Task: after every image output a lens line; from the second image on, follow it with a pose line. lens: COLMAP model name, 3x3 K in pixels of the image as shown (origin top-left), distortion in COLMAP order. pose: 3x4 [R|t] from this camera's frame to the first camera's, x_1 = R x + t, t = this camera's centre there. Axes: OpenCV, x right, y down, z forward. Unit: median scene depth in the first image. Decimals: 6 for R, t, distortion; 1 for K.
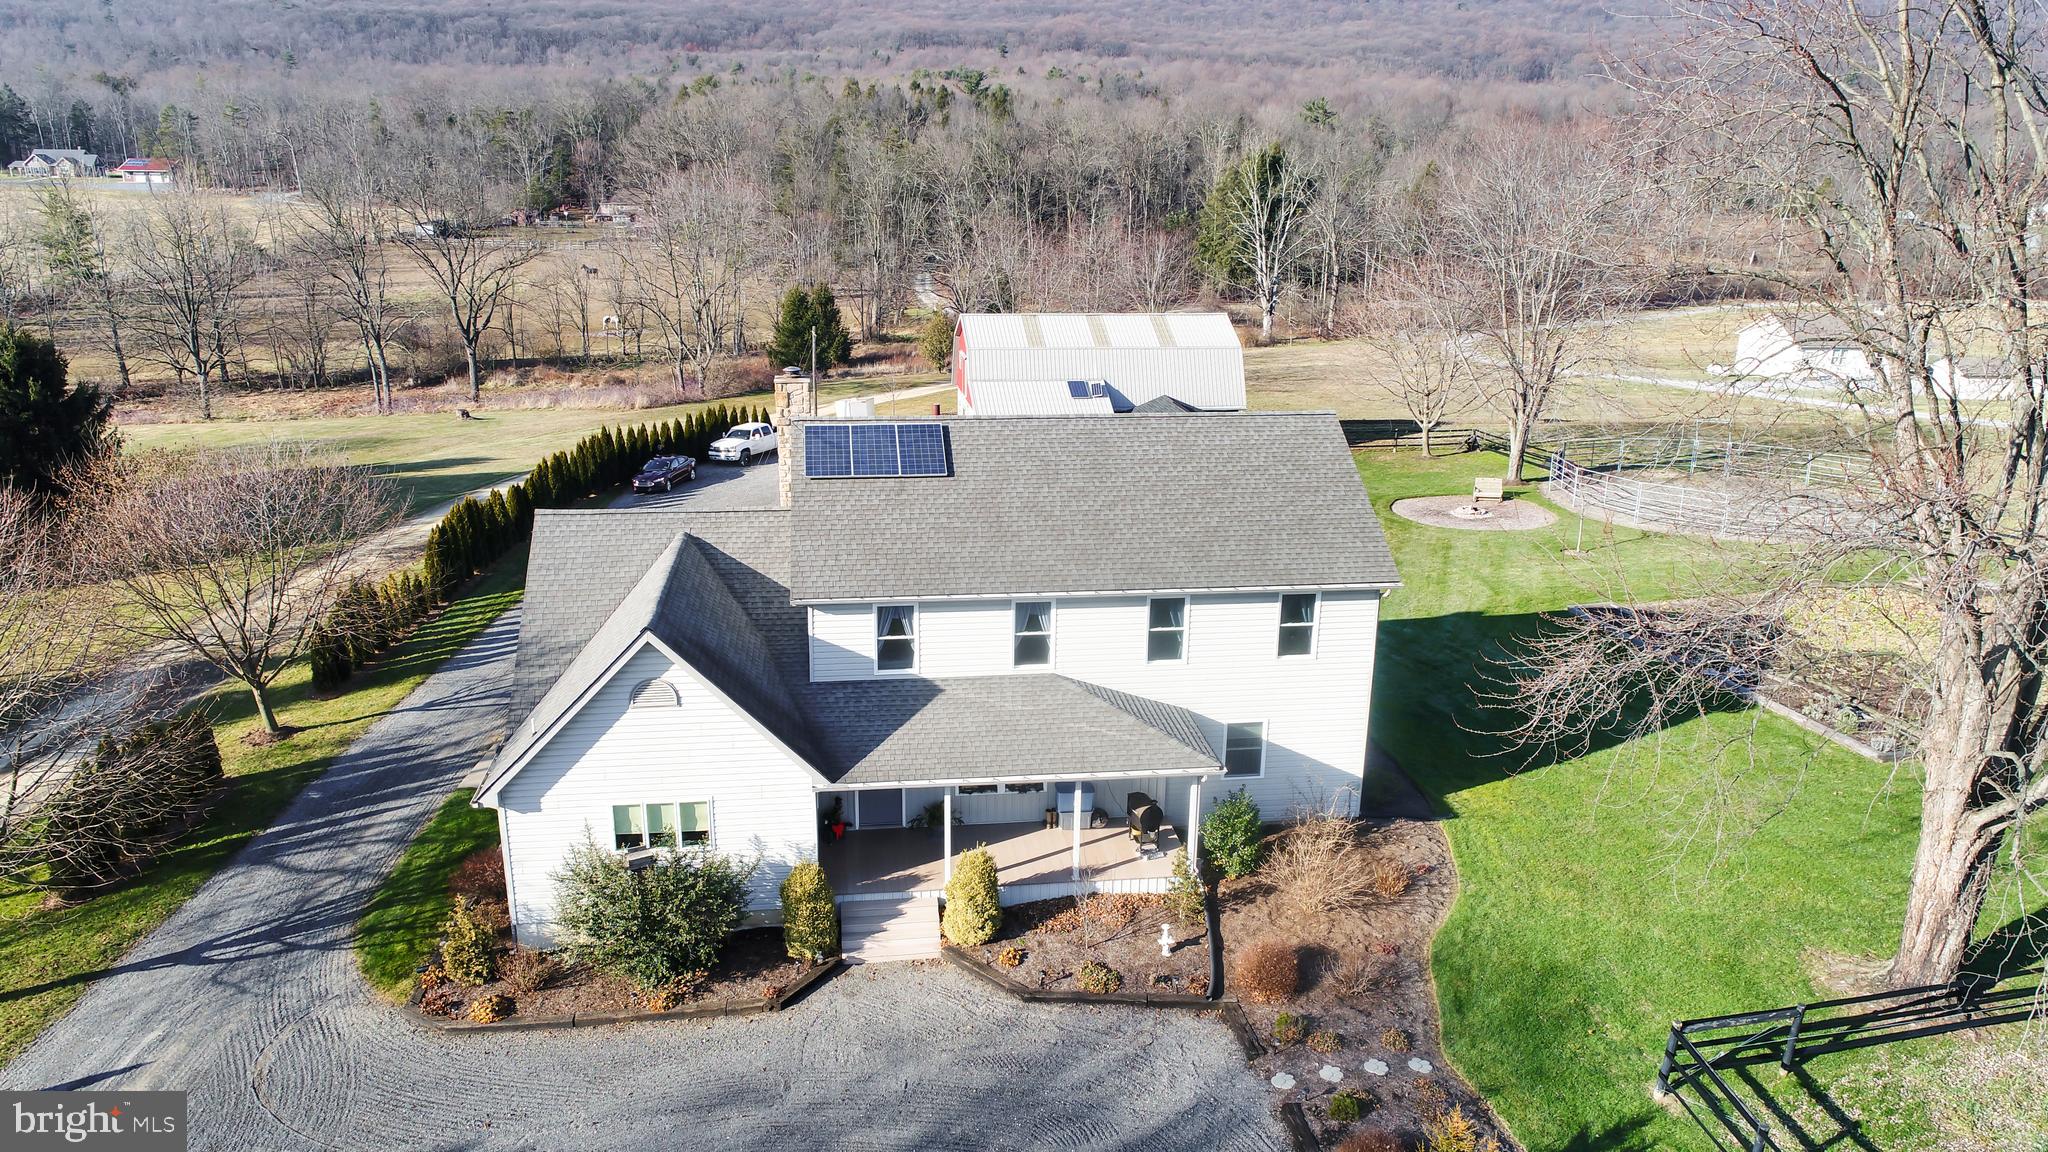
lens RADIAL K [[1371.2, 0, 1021.9], [0, 1371.2, 583.7], [0, 0, 1]] dist [-0.001742, 0.003139]
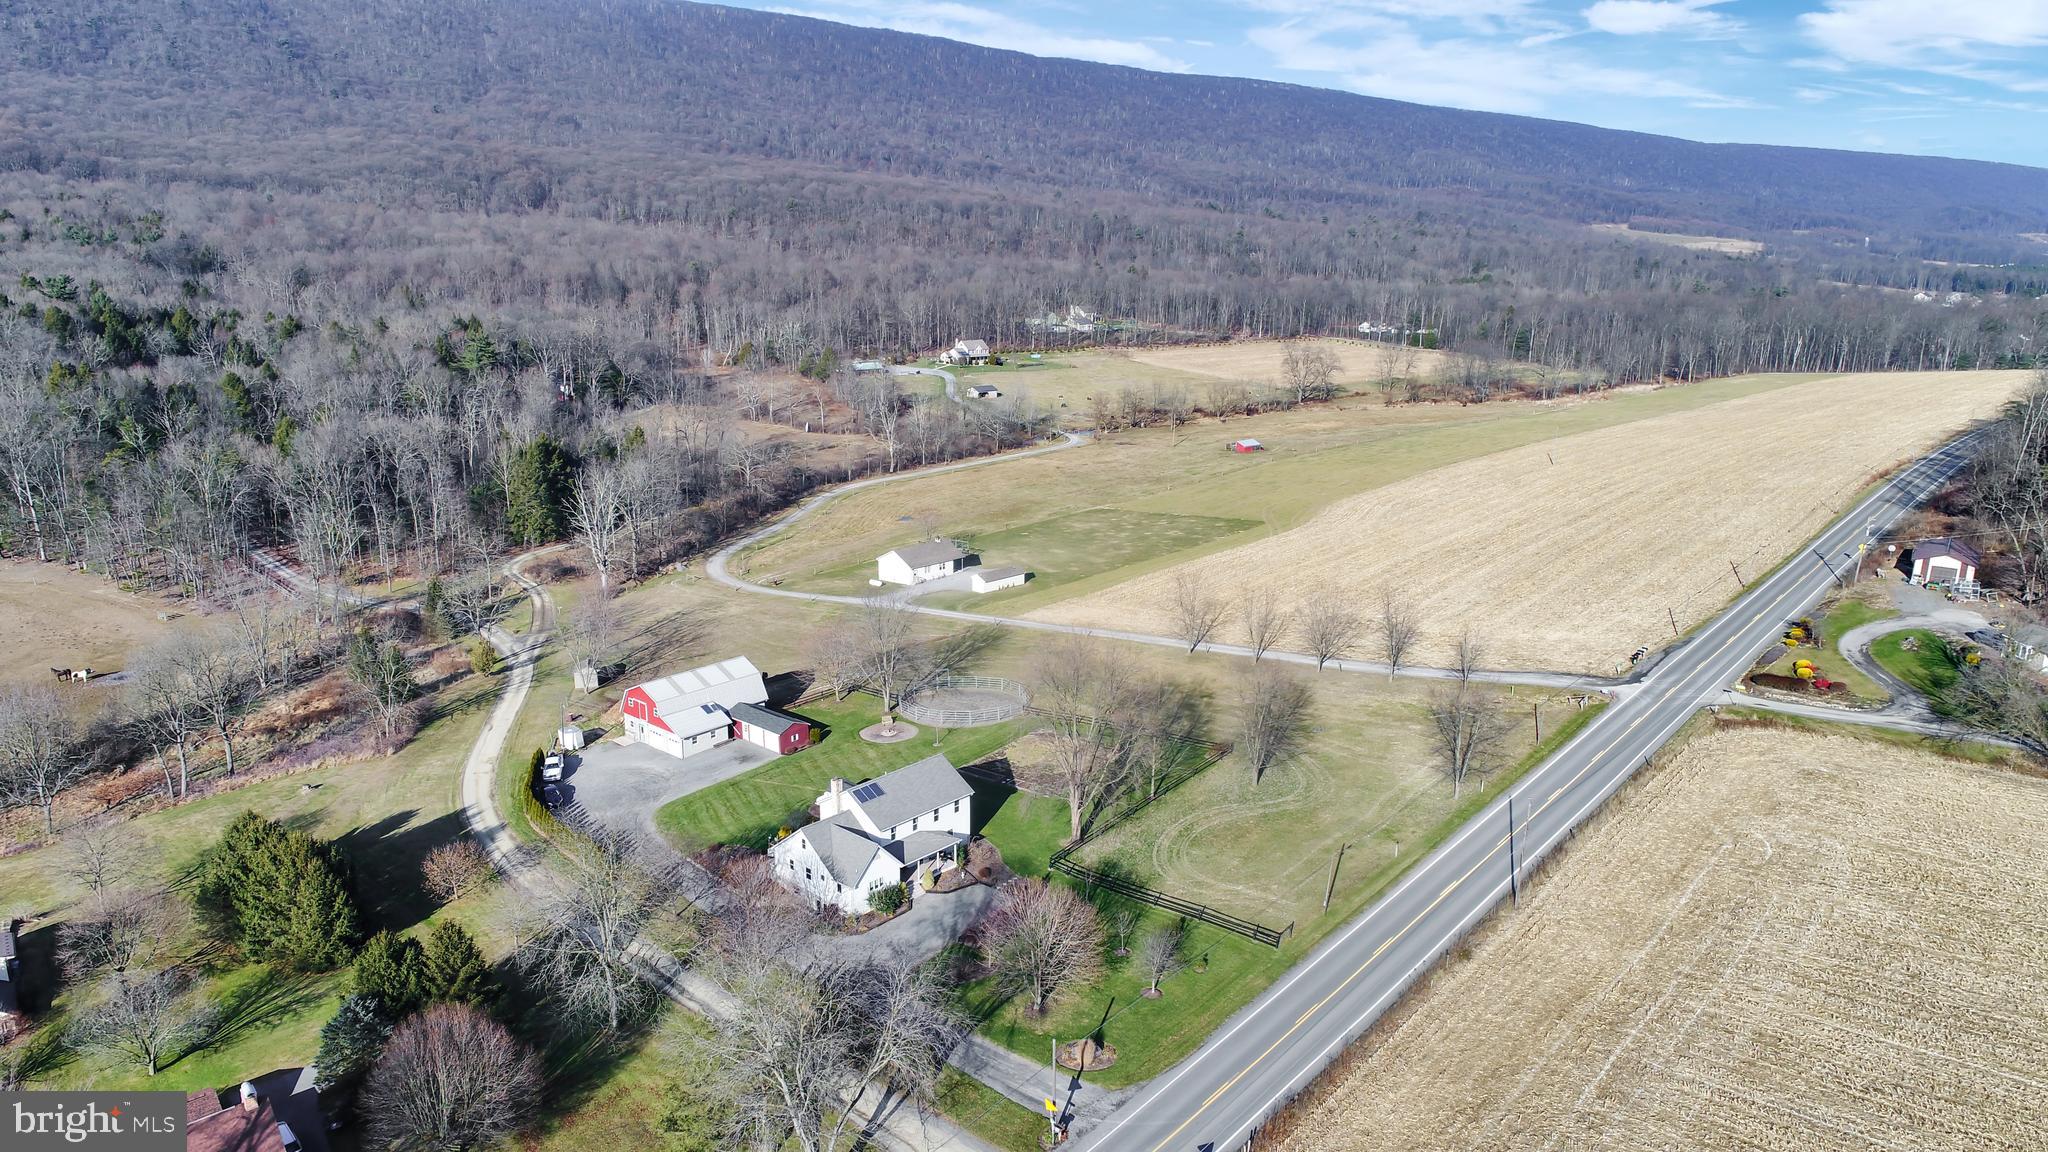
lens RADIAL K [[1371.2, 0, 1021.9], [0, 1371.2, 583.7], [0, 0, 1]] dist [-0.001742, 0.003139]
pose [[0.766032, -0.172283, 0.619285, -0.427674], [0.193697, 0.980500, 0.033177, -0.147489], [-0.612925, 0.094538, 0.784465, -0.513774]]
